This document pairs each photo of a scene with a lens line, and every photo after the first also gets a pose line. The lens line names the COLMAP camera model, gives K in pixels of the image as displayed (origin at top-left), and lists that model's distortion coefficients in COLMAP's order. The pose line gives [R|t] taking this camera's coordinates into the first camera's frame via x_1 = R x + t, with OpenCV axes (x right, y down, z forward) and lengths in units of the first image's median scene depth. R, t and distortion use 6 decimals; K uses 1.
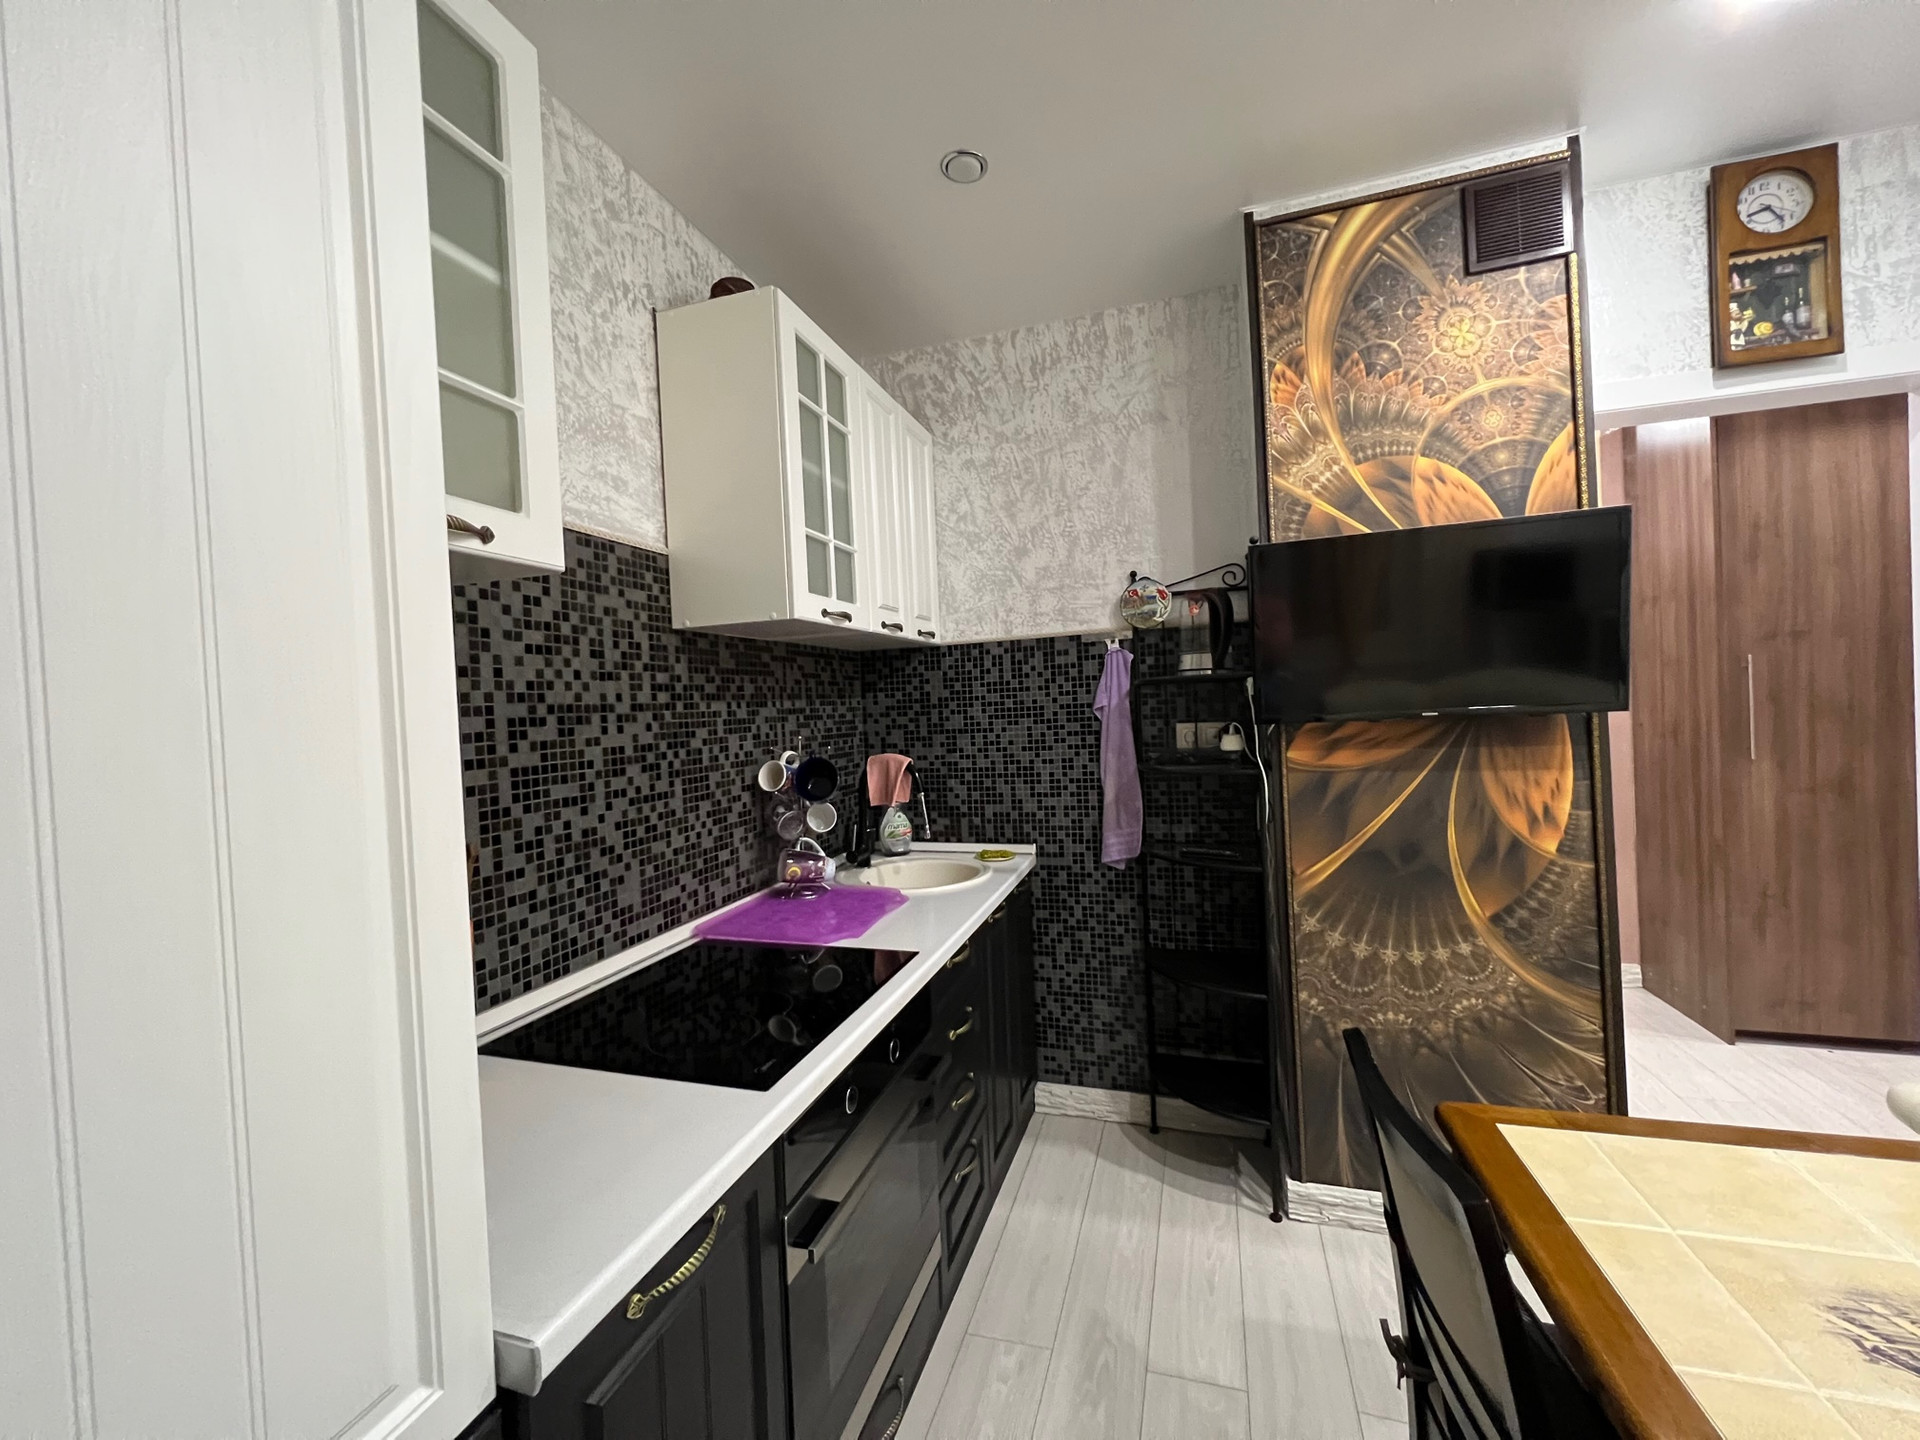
lens RADIAL K [[768.9, 0, 955.9], [0, 768.9, 717.3], [0, 0, 1]] dist [0.001971, 0.000332]
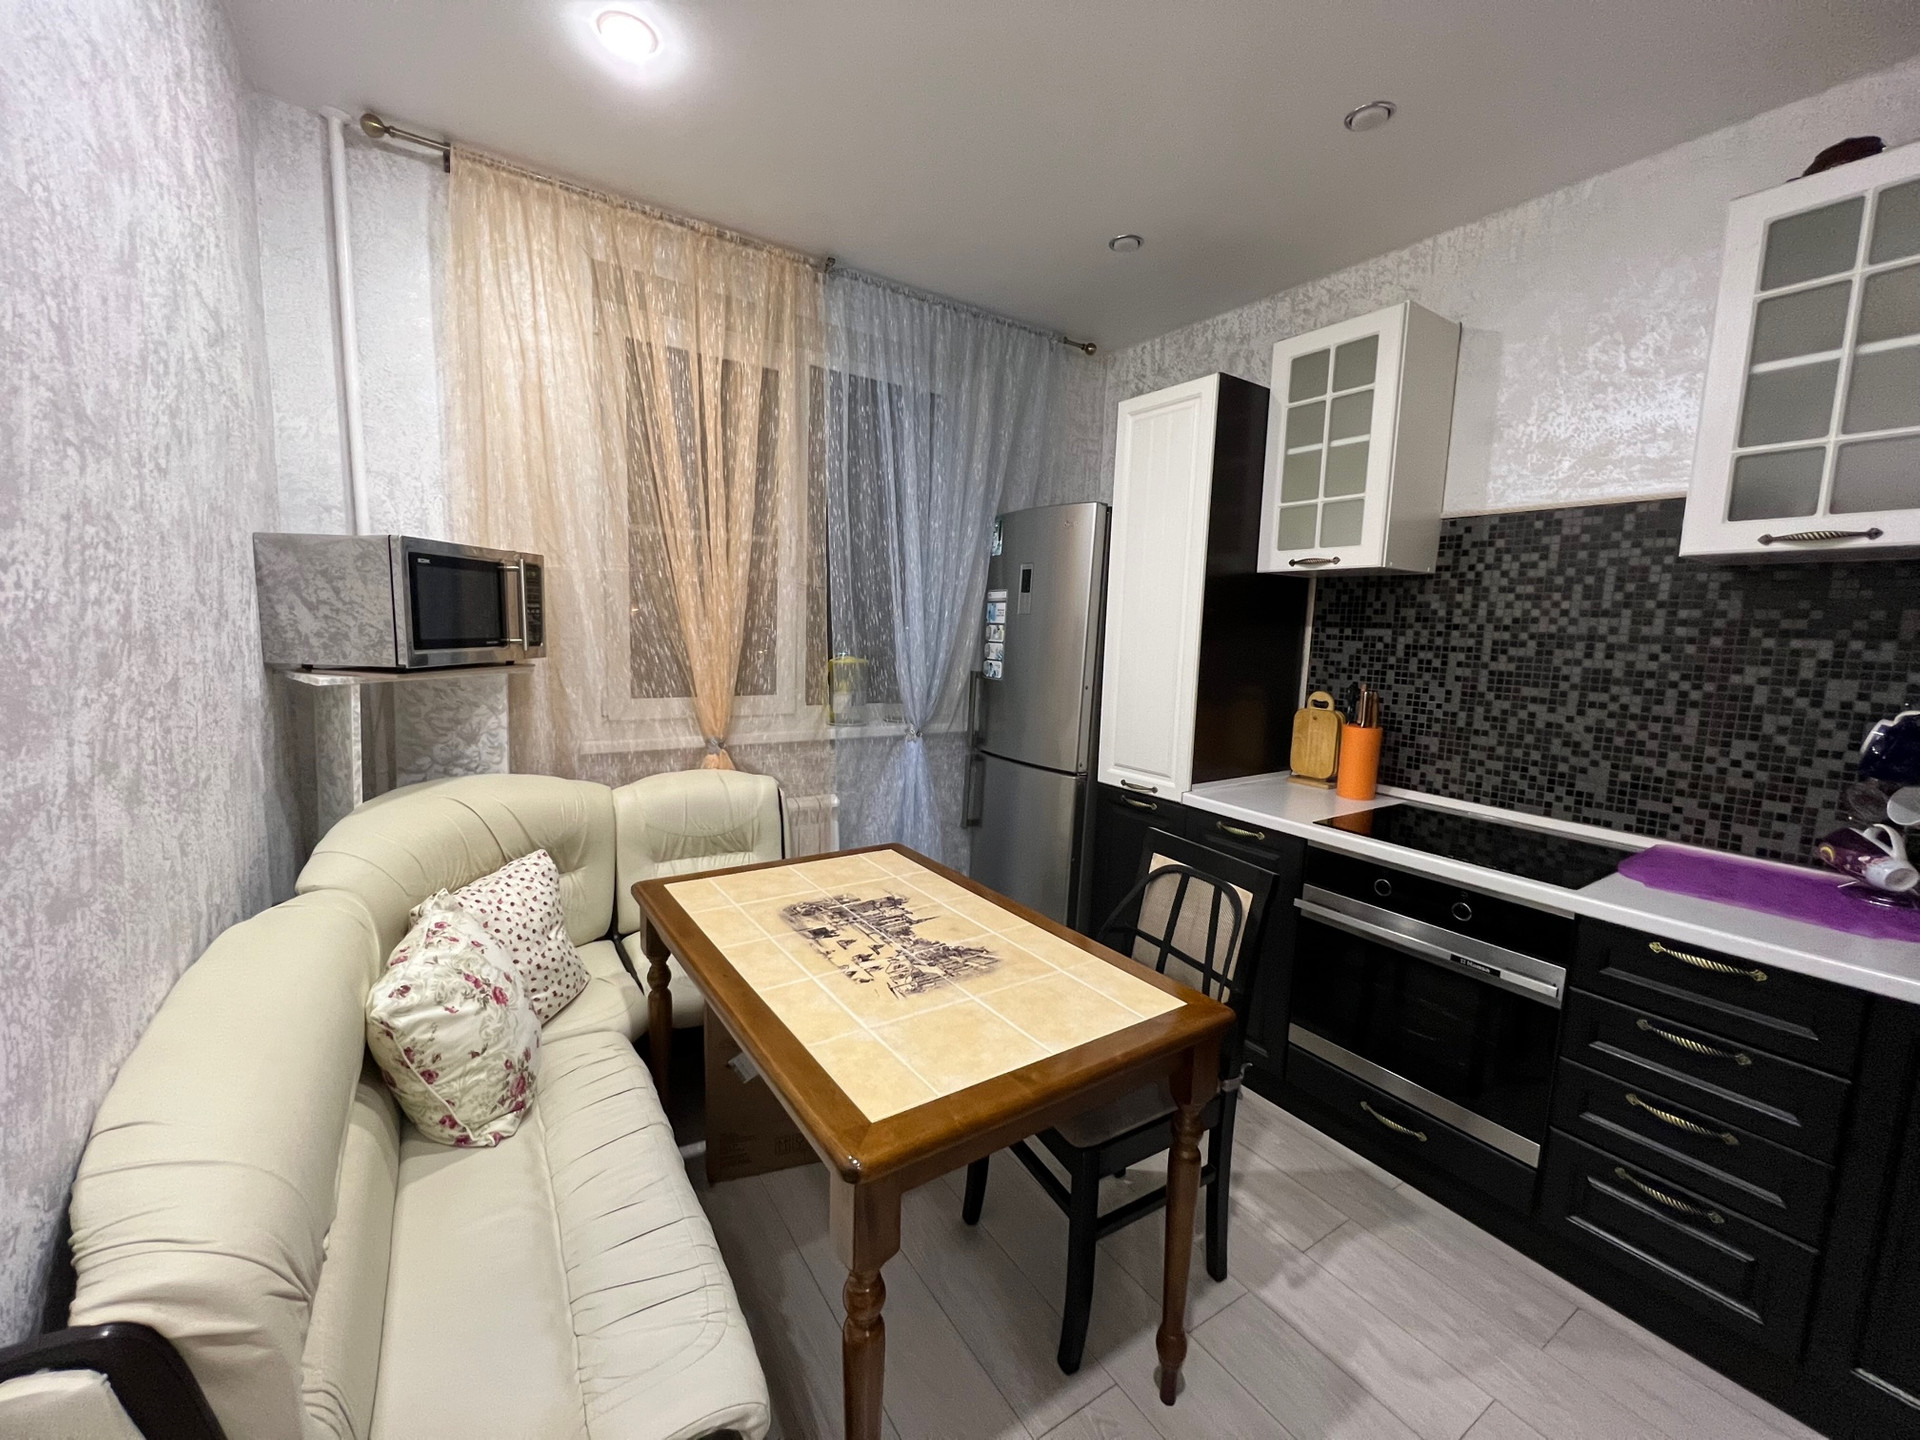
lens RADIAL K [[768.9, 0, 956.5], [0, 768.9, 718.7], [0, 0, 1]] dist [0.001971, 0.000332]
pose [[-0.623457, 0.123367, -0.772063, 1.268622], [-0.013321, 0.985654, 0.168254, -0.084246], [0.781744, 0.115184, -0.612869, 0.986913]]
